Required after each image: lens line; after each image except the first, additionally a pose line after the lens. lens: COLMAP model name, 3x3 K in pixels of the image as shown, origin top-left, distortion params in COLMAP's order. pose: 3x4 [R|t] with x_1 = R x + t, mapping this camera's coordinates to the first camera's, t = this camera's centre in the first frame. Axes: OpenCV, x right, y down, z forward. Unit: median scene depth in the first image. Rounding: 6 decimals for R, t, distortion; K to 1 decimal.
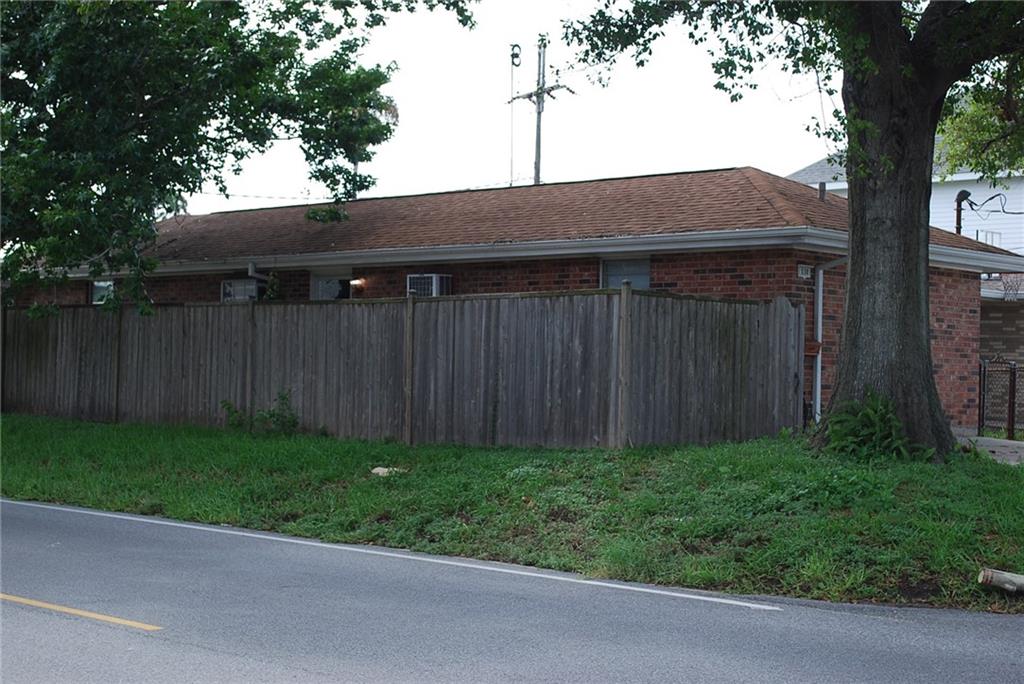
lens RADIAL K [[1681.2, 0, 512.1], [0, 1681.2, 341.5], [0, 0, 1]] dist [-0.016780, 0.000000]
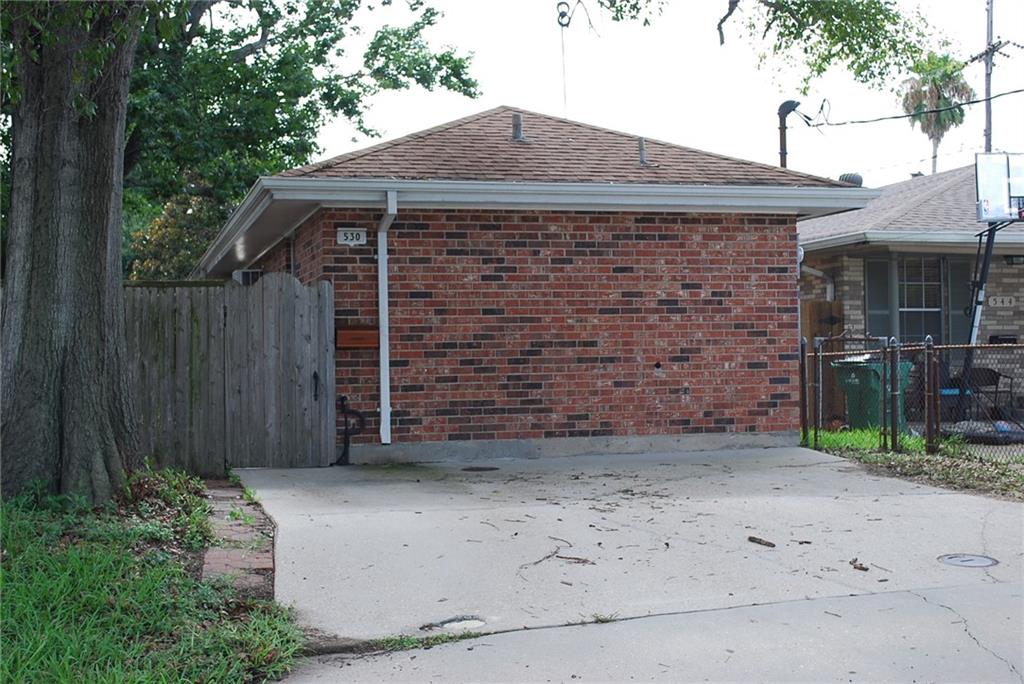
lens RADIAL K [[1491.8, 0, 512.1], [0, 1491.8, 342.7], [0, 0, 1]] dist [0.033994, 0.000000]
pose [[0.852465, -0.046036, -0.520754, 0.511098], [0.047131, 0.998827, -0.011146, 0.014591], [0.520656, -0.015042, 0.853634, 0.411393]]
